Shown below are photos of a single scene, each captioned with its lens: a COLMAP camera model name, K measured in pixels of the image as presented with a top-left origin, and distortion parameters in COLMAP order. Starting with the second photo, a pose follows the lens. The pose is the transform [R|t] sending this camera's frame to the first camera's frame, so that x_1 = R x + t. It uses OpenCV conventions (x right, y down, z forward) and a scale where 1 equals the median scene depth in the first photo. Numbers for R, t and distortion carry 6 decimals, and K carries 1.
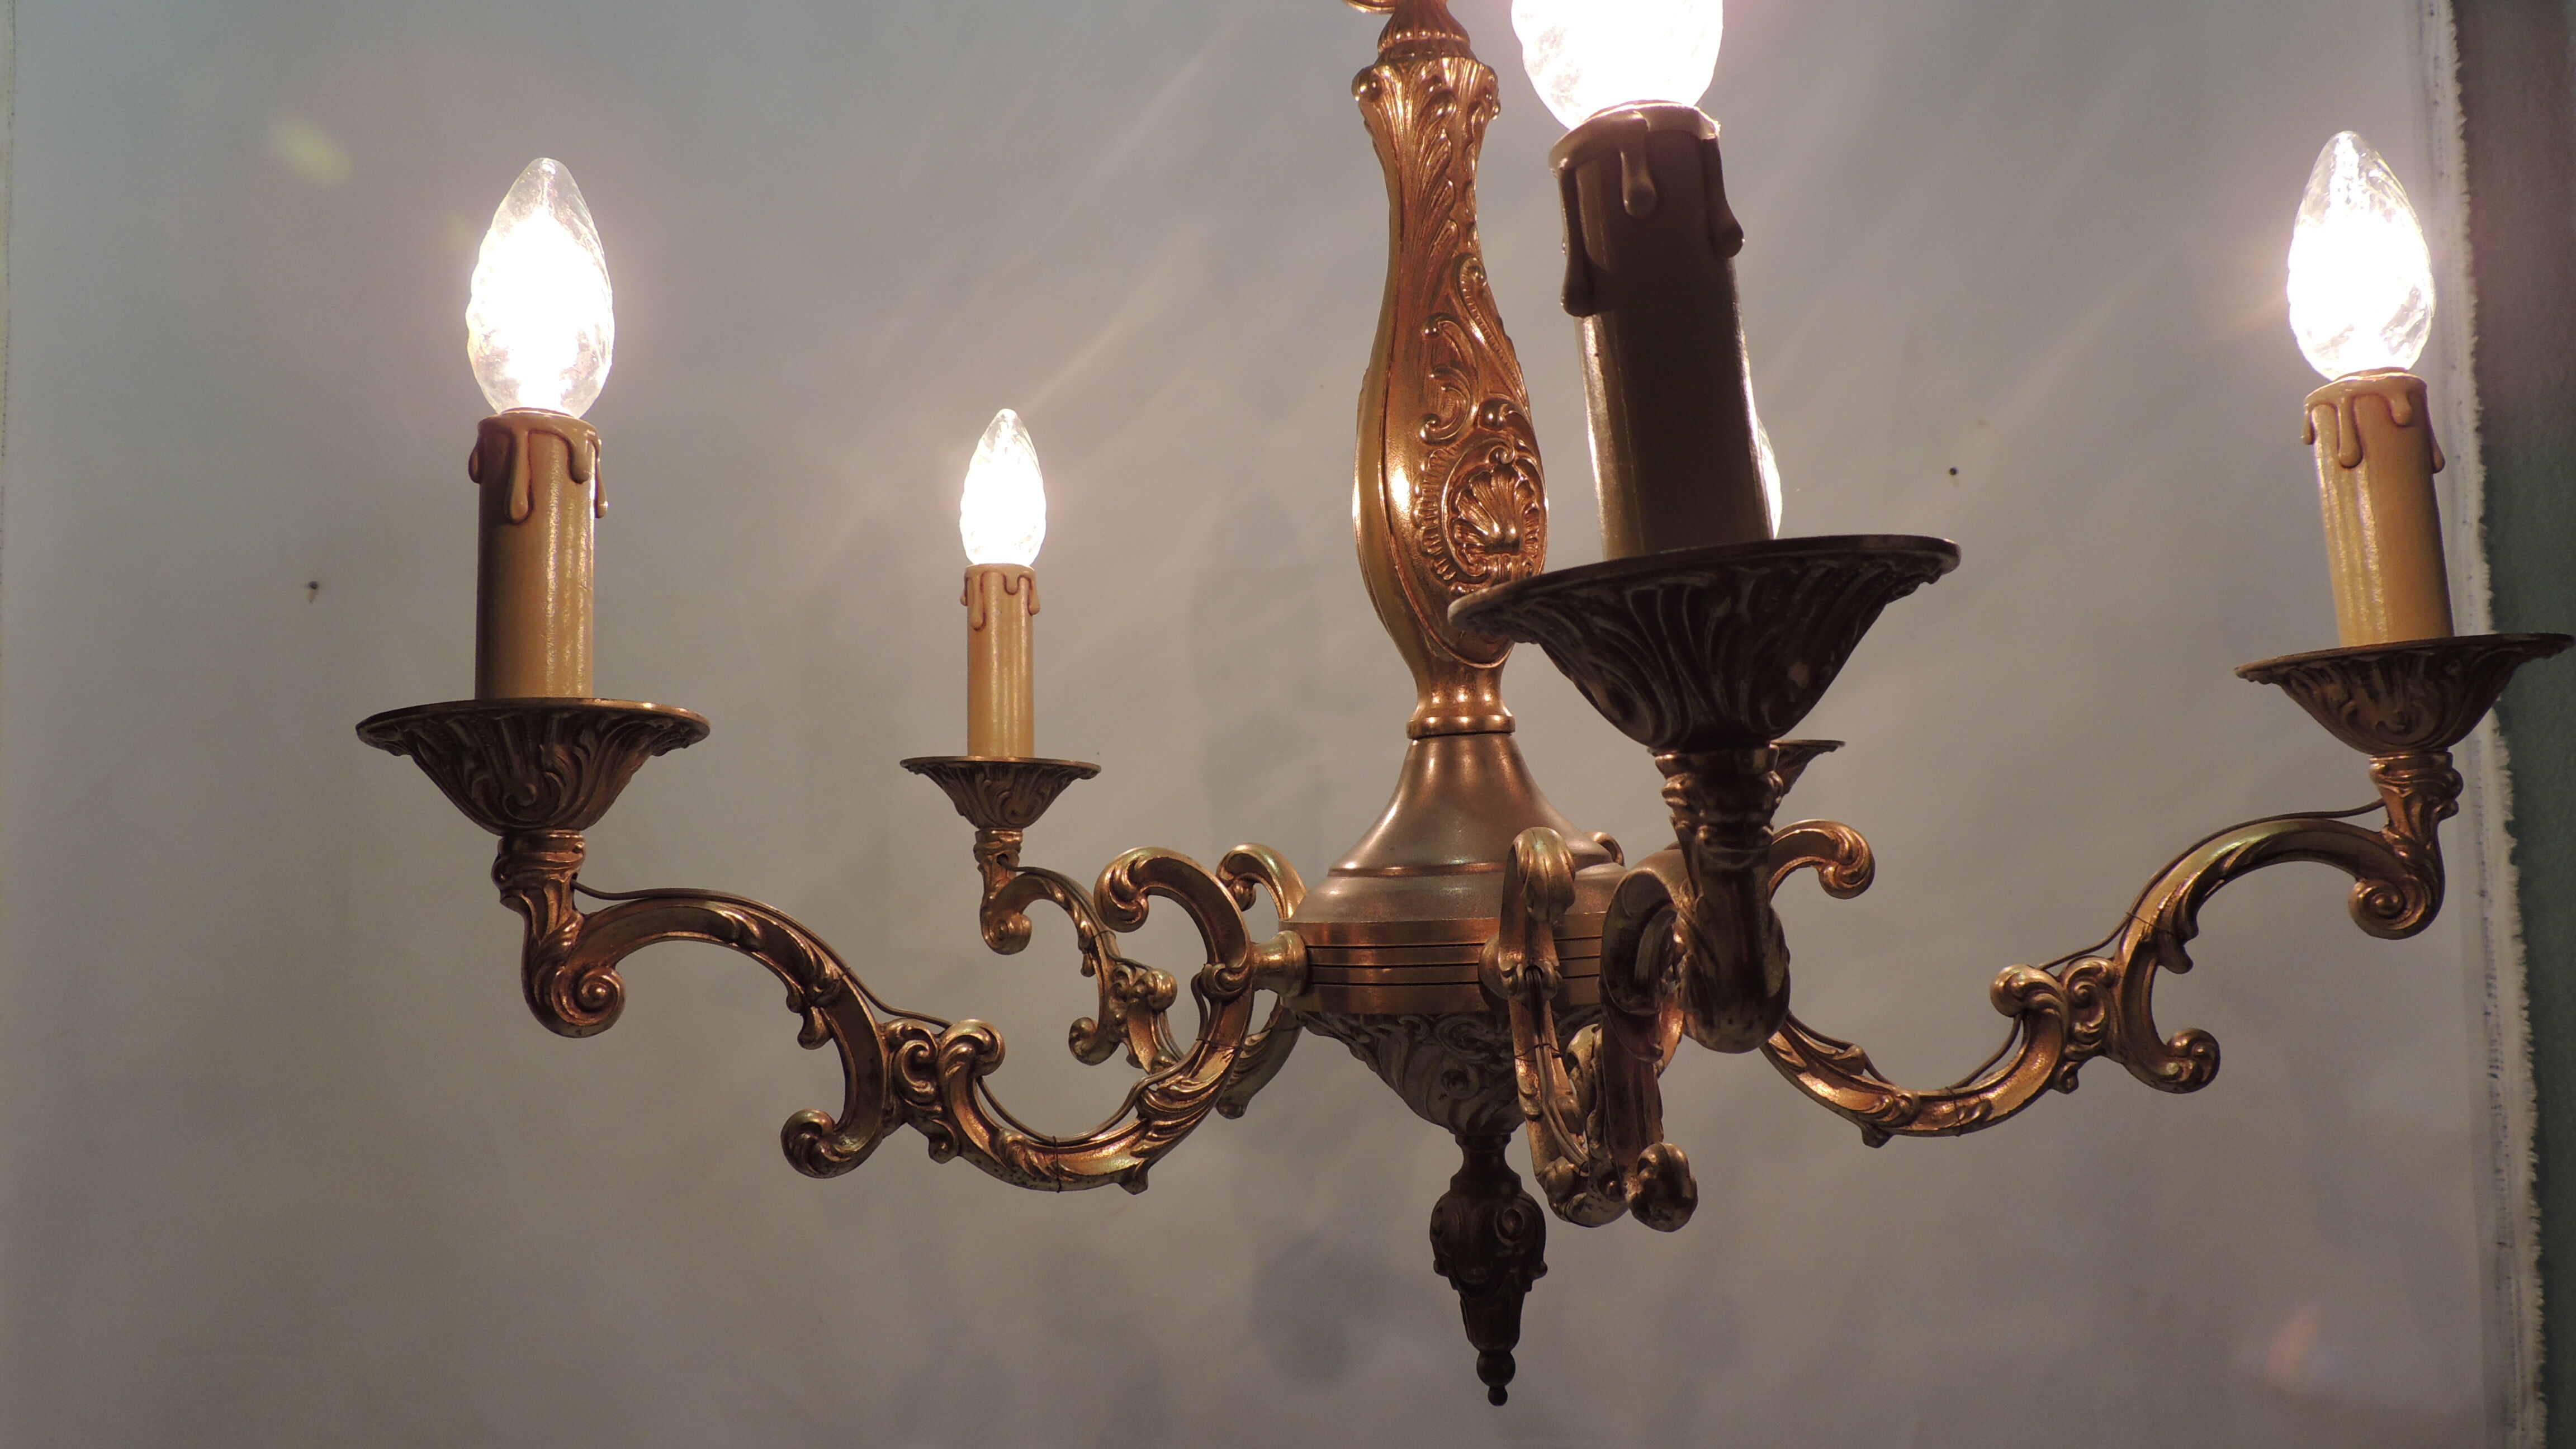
lens RADIAL K [[1859.3, 0, 1288.0], [0, 1859.3, 724.5], [0, 0, 1]] dist [-0.023097, 0.000911]
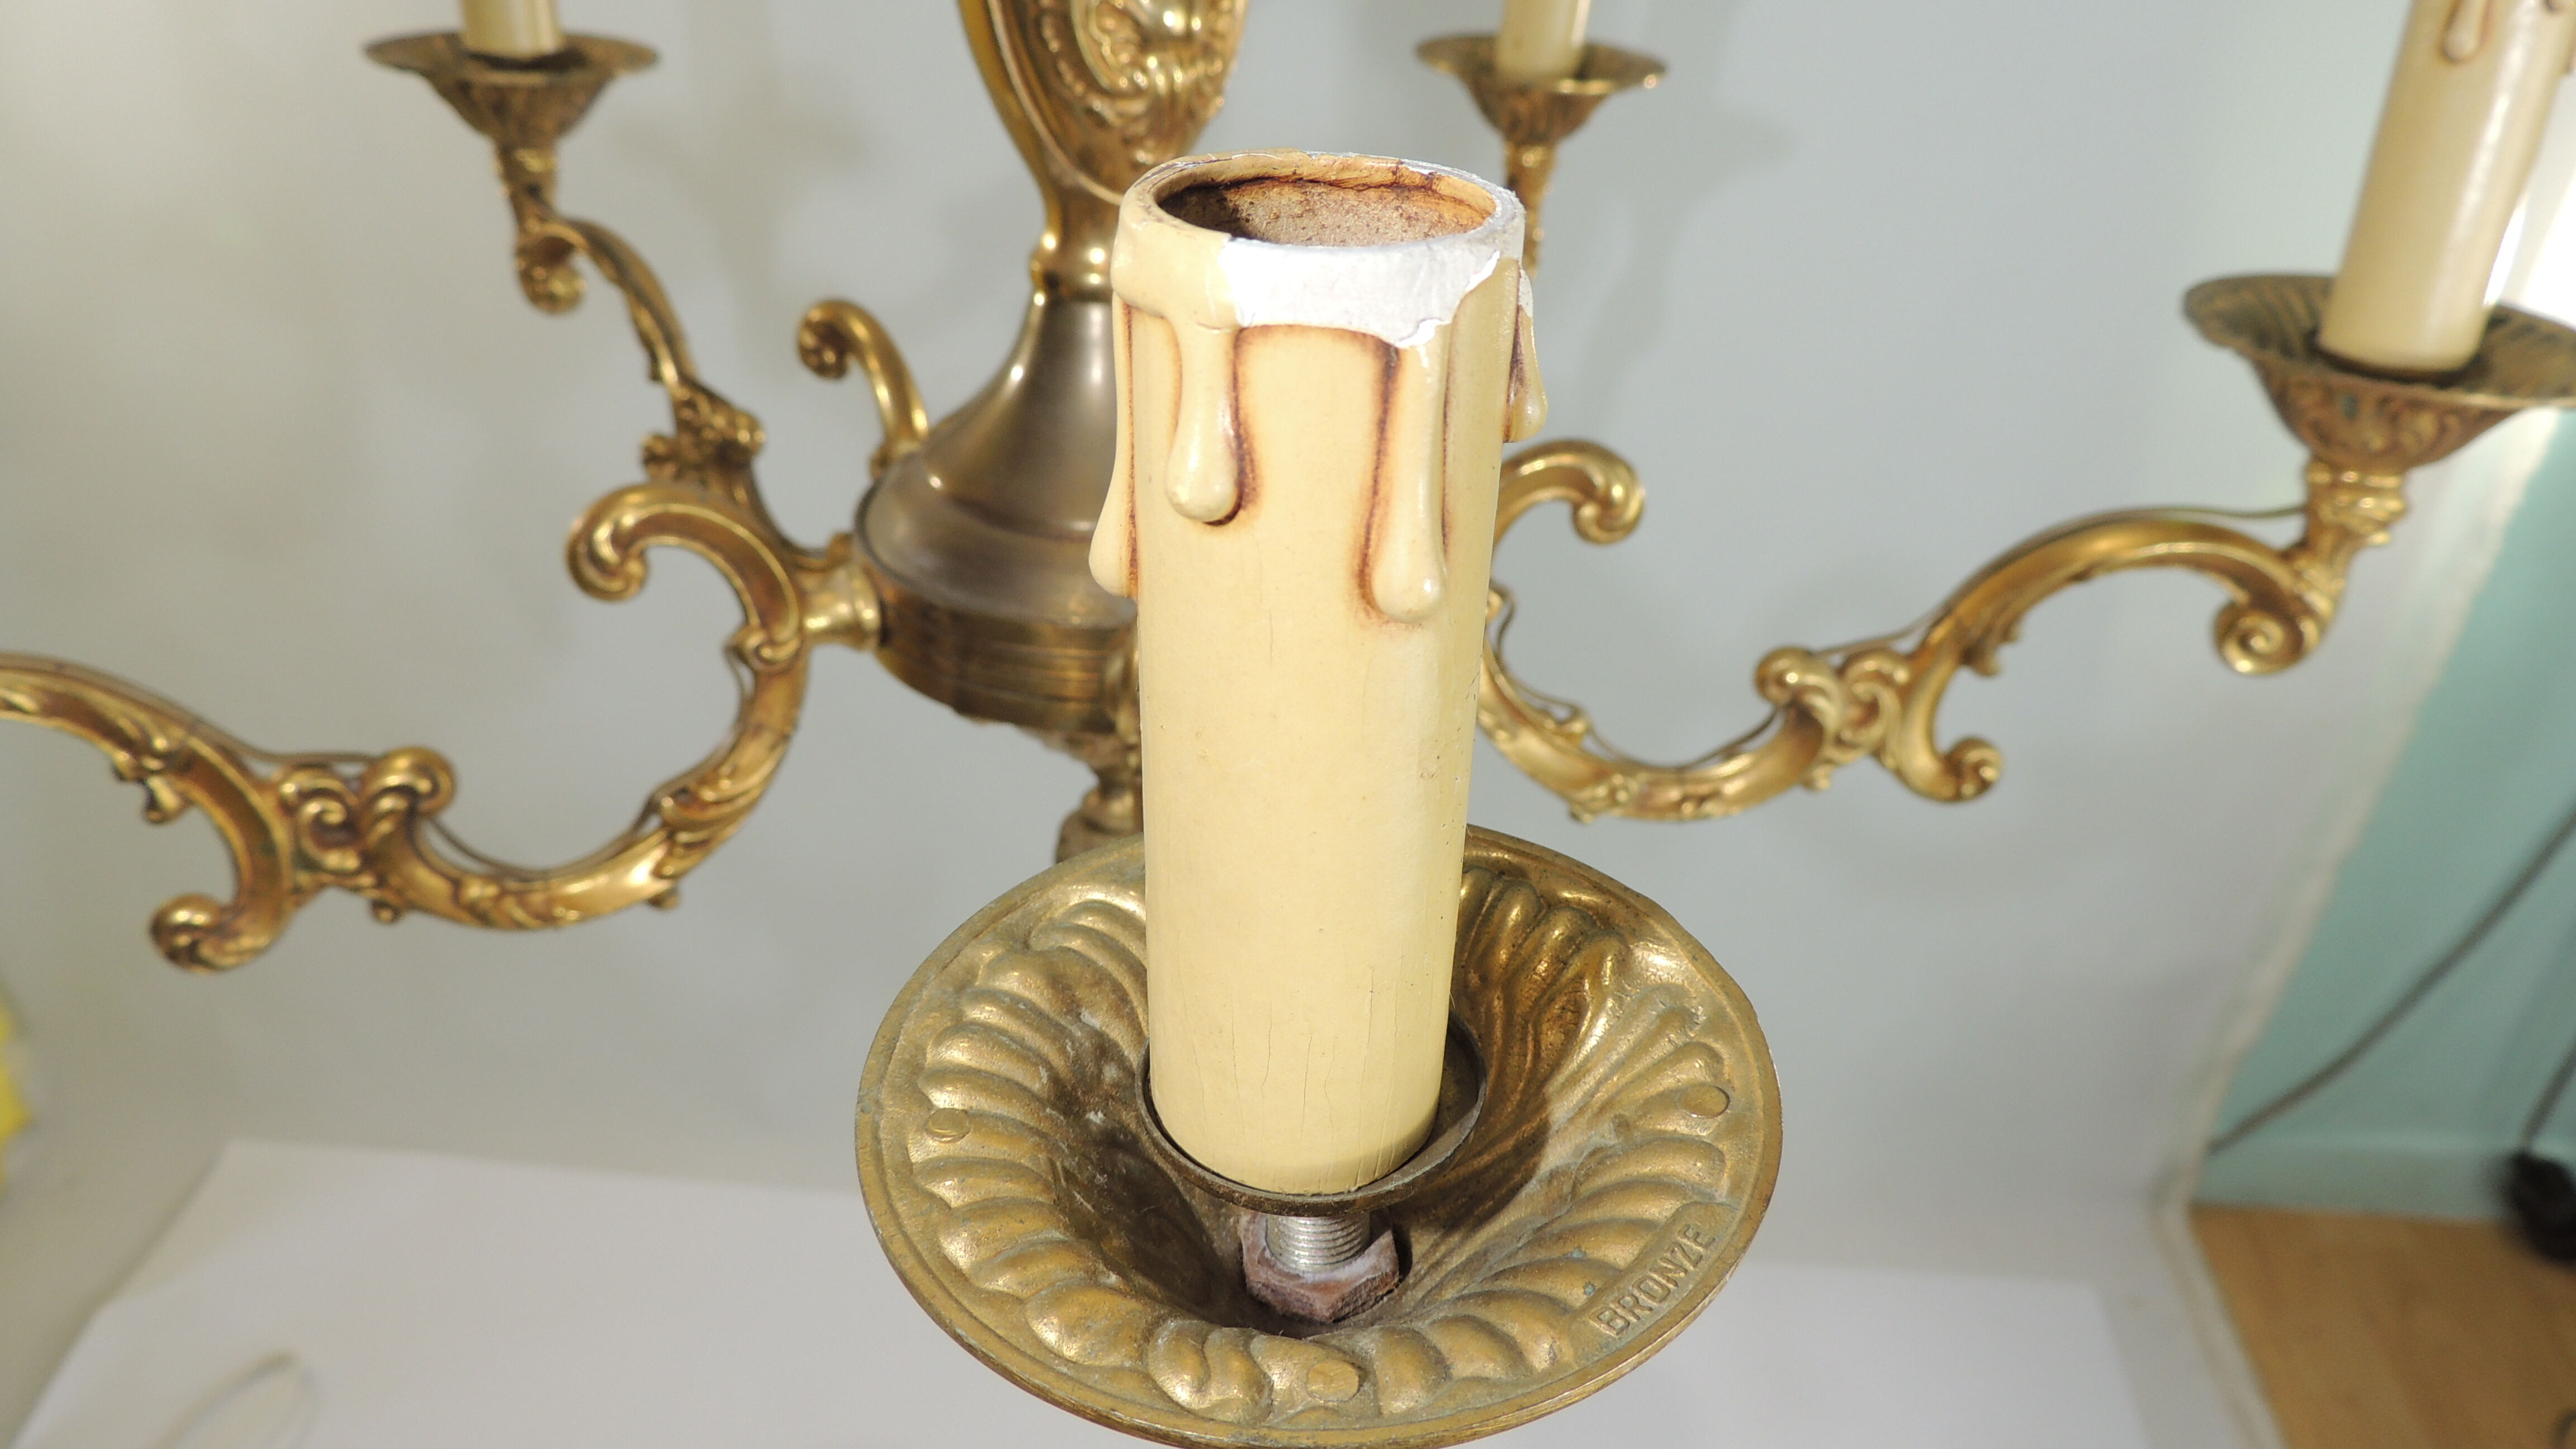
lens RADIAL K [[1843.7, 0, 1288.0], [0, 1843.7, 724.5], [0, 0, 1]] dist [-0.021098, -0.000456]
pose [[0.992032, 0.011835, 0.125426, 0.081910], [-0.080688, 0.824276, 0.560410, -0.270698], [-0.096753, -0.566065, 0.818663, 0.355898]]
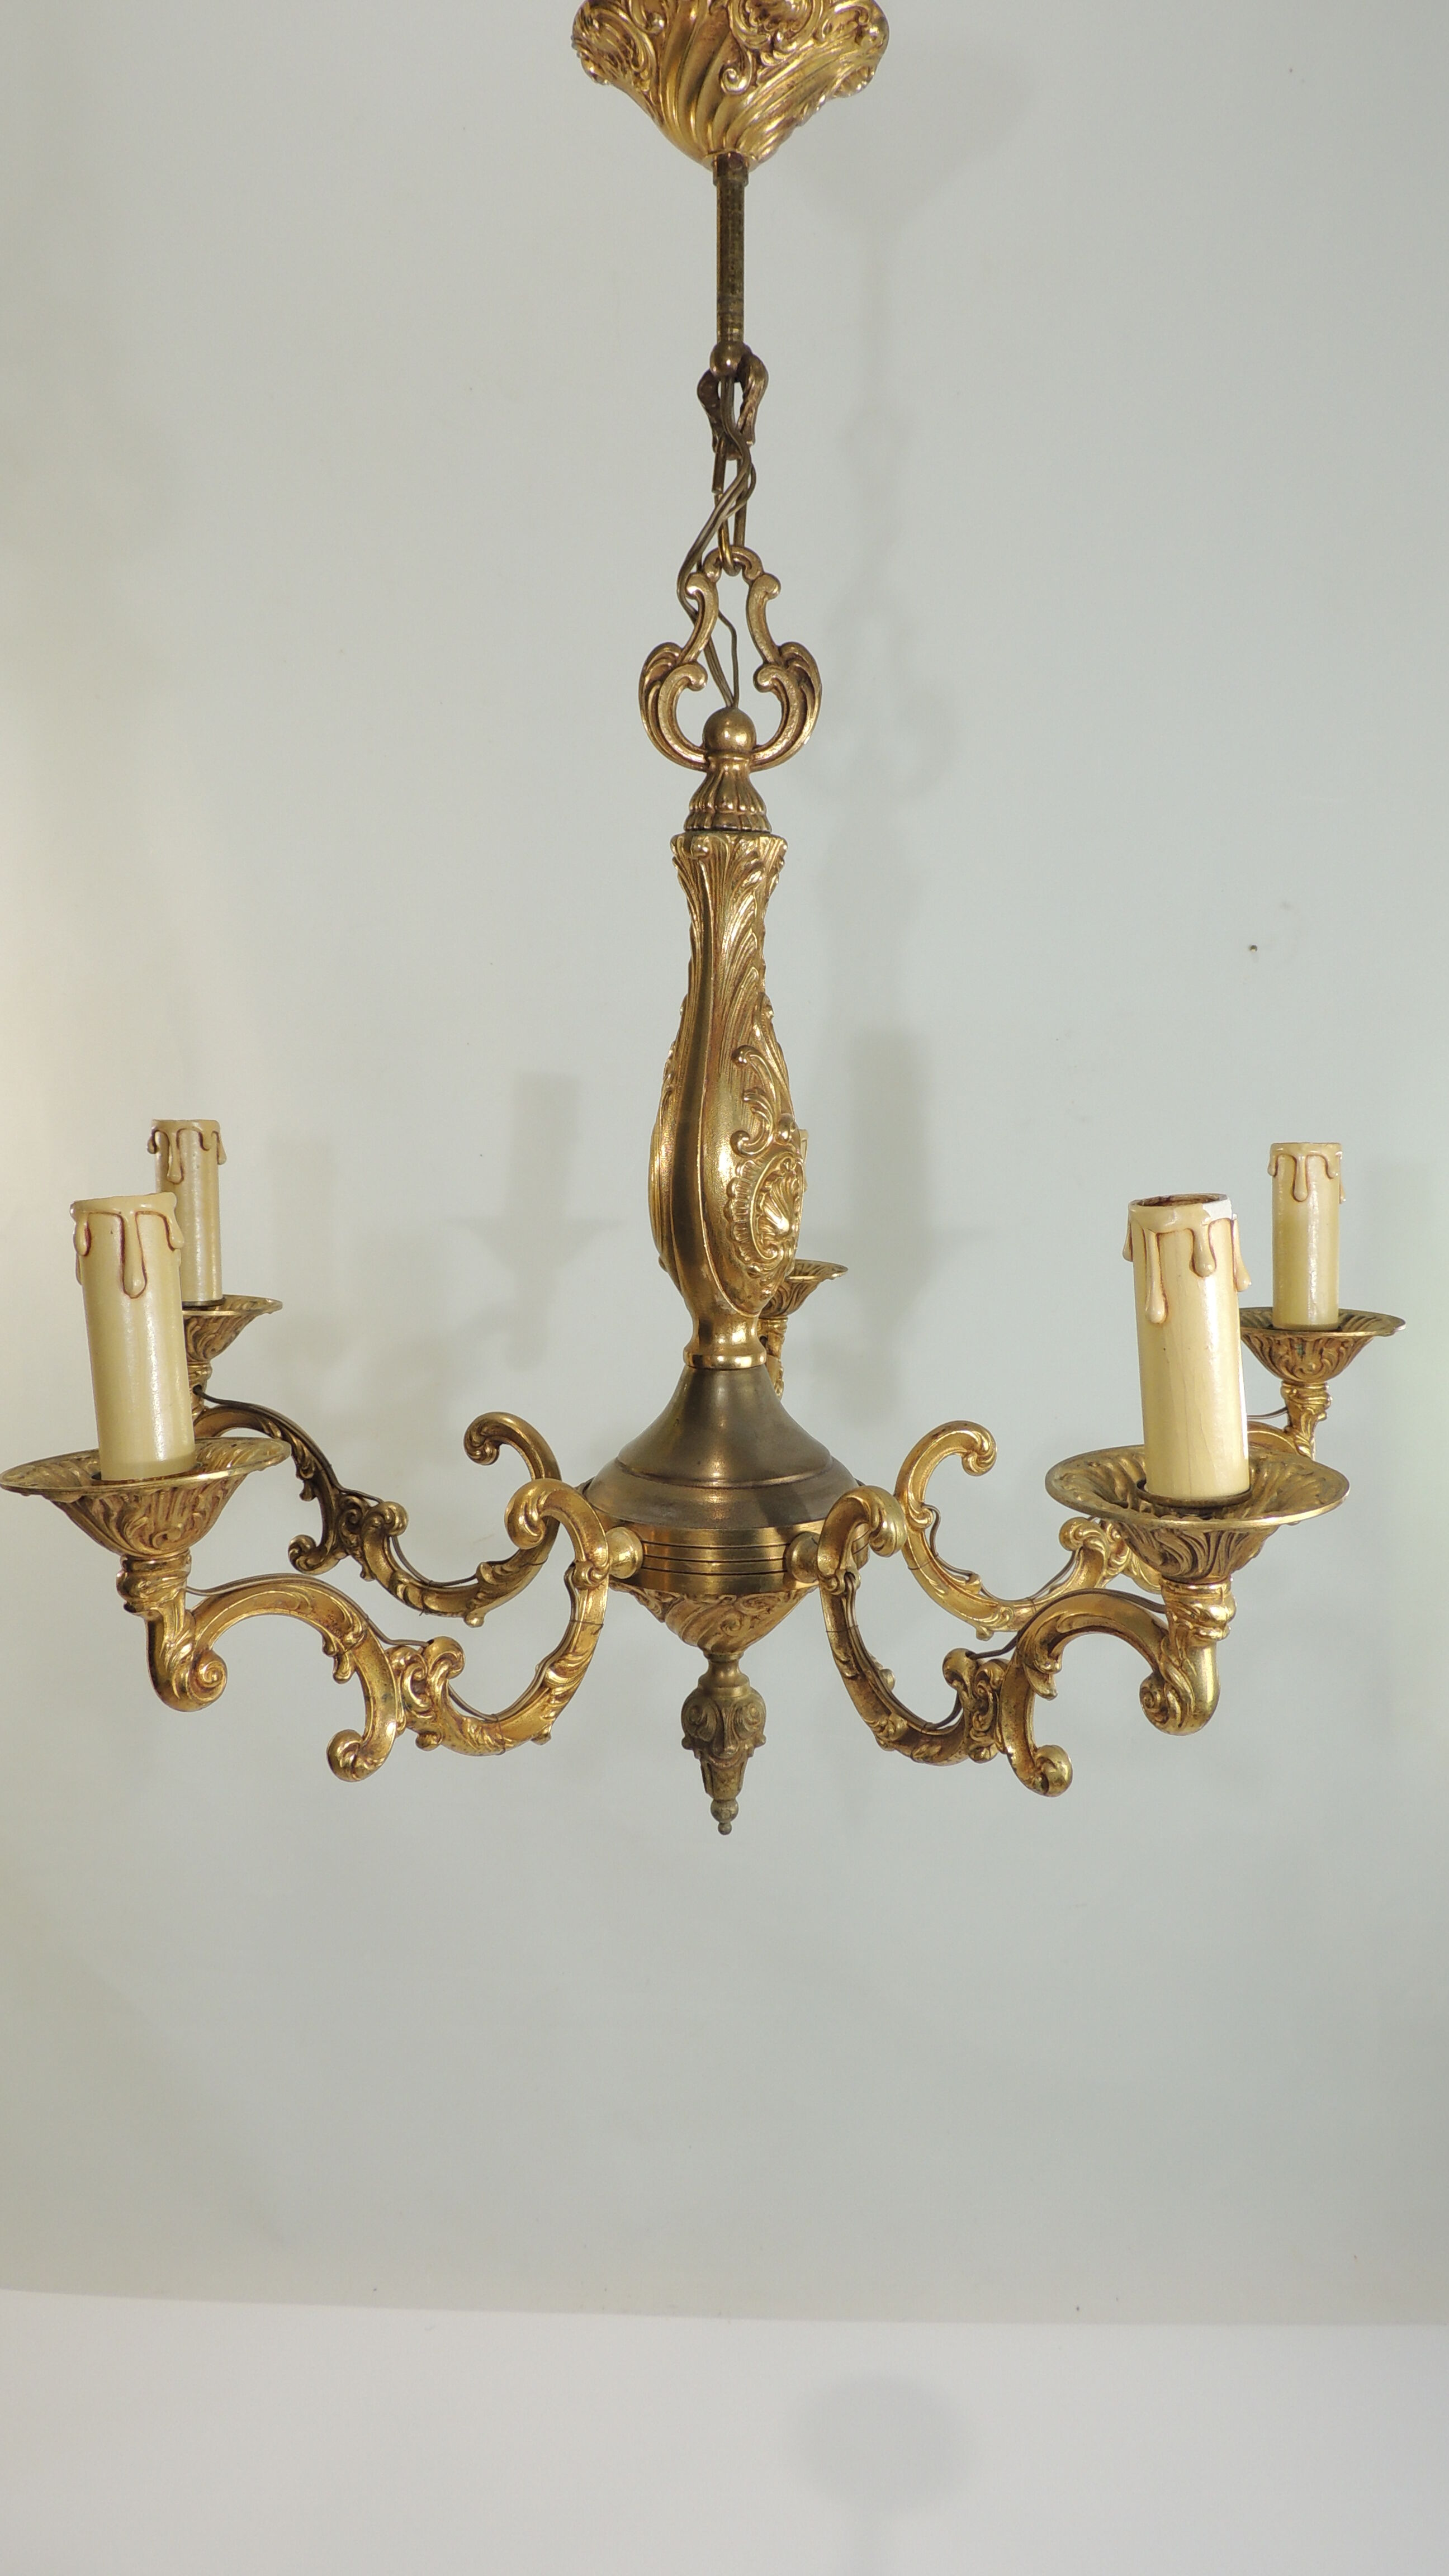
lens RADIAL K [[1859.3, 0, 724.5], [0, 1859.3, 1288.0], [0, 0, 1]] dist [-0.023097, 0.000911]
pose [[0.890634, -0.017243, 0.454393, -0.543858], [-0.073728, 0.980582, 0.181721, -0.307065], [-0.448703, -0.195349, 0.872069, -0.146617]]
